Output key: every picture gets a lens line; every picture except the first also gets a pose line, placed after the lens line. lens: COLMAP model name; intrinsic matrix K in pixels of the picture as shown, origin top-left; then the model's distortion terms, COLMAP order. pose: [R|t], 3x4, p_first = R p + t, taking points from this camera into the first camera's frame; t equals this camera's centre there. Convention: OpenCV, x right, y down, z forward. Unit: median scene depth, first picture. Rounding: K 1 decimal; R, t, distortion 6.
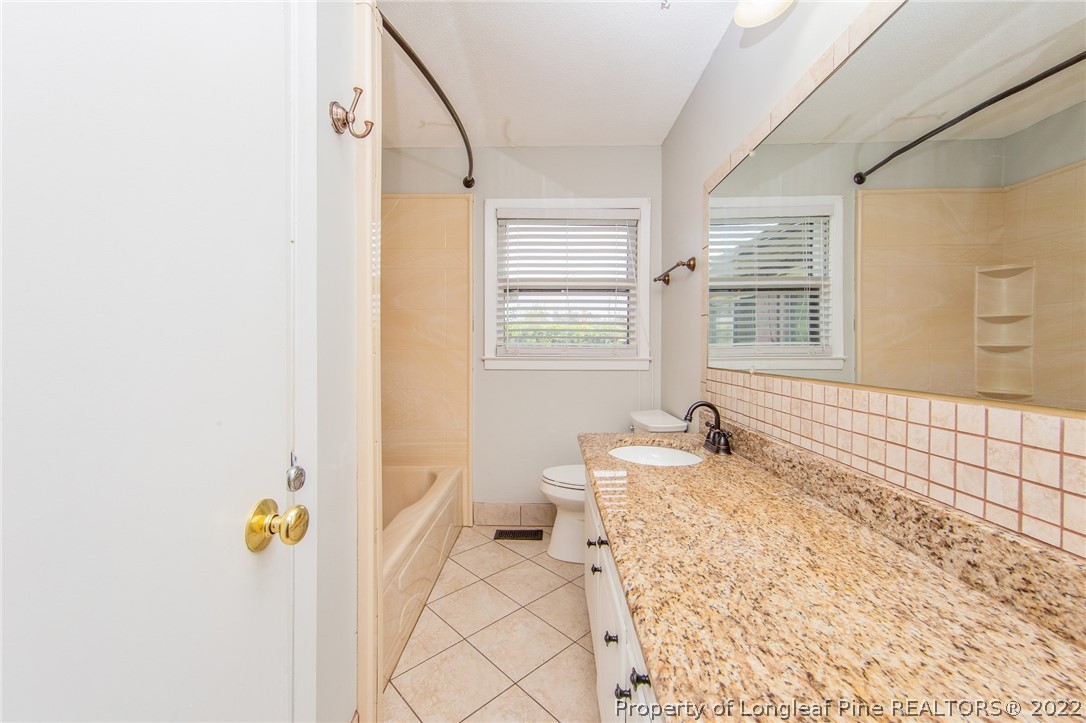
lens RADIAL K [[436.5, 0, 540.6], [0, 436.5, 332.9], [0, 0, 1]] dist [-0.009474, -0.001442]
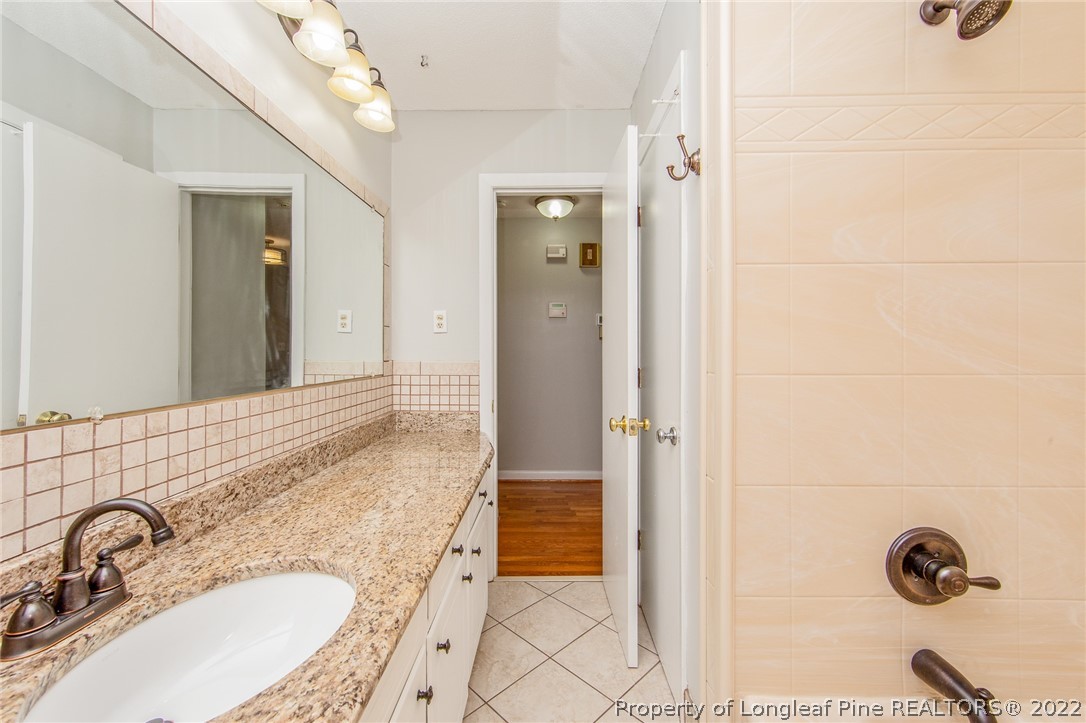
lens RADIAL K [[436.5, 0, 544.7], [0, 436.5, 363.6], [0, 0, 1]] dist [-0.009474, -0.001442]
pose [[-0.999881, -0.007488, -0.013516, -0.051726], [-0.007430, 0.999963, -0.004386, 0.036086], [0.013548, -0.004285, -0.999899, 2.148142]]
